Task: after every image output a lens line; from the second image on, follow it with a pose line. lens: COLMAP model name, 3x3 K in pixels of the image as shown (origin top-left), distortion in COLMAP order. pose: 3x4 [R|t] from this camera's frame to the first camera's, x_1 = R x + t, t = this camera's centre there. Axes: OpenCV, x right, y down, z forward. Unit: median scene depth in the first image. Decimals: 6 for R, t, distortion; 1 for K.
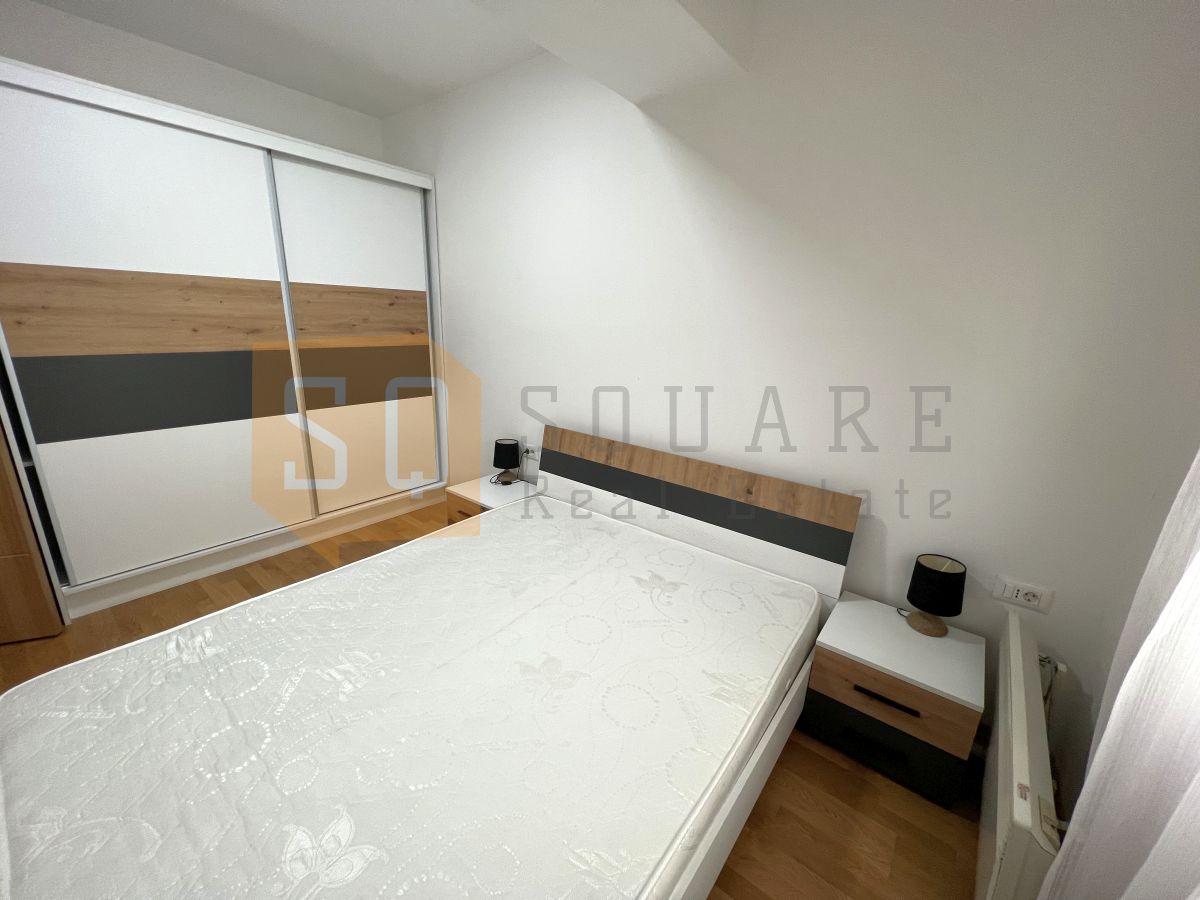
lens RADIAL K [[486.2, 0, 596.4], [0, 486.2, 455.4], [0, 0, 1]] dist [0.002861, 0.000436]
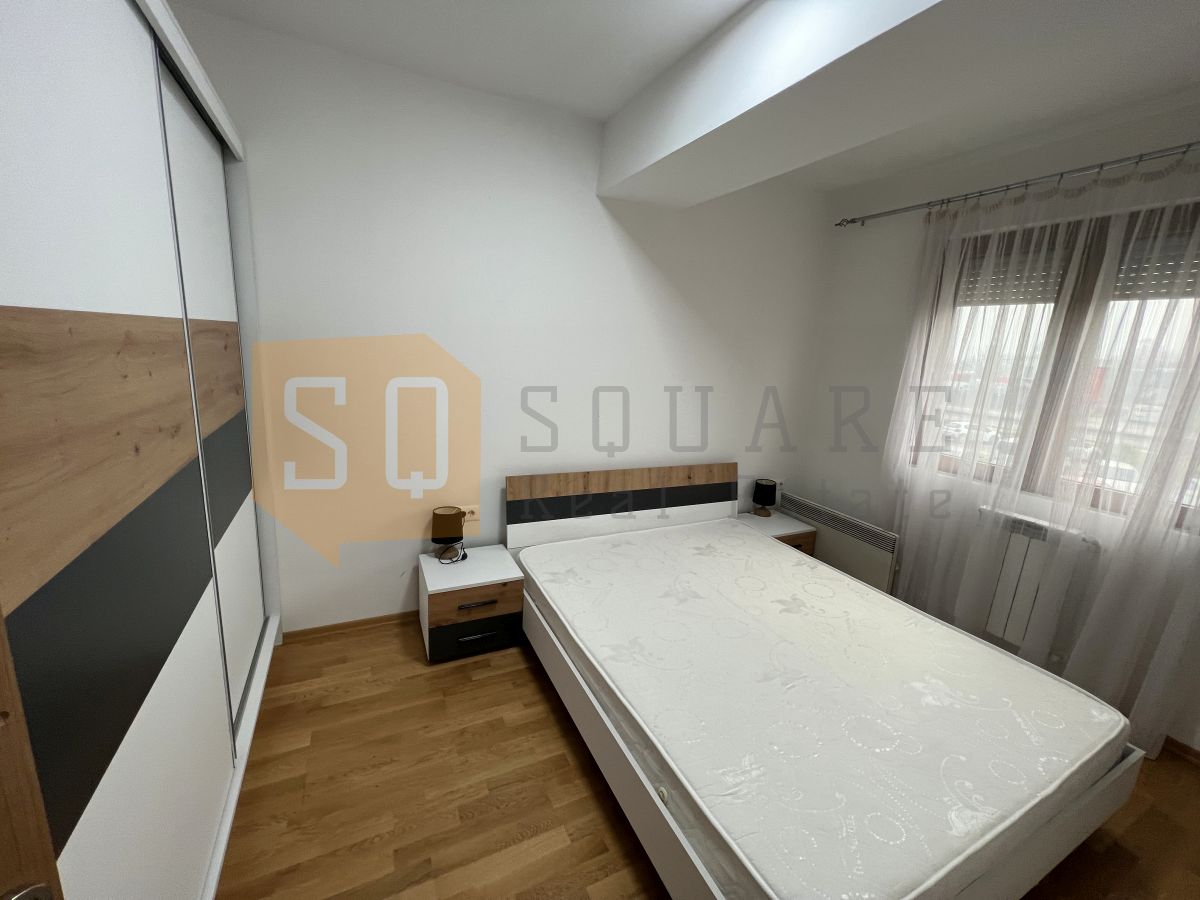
lens RADIAL K [[486.2, 0, 596.4], [0, 486.2, 455.4], [0, 0, 1]] dist [0.002861, 0.000436]
pose [[0.419564, -0.223086, 0.879885, -1.133945], [0.190326, 0.969403, 0.155028, -0.285066], [-0.887548, 0.102421, 0.449186, 0.528302]]
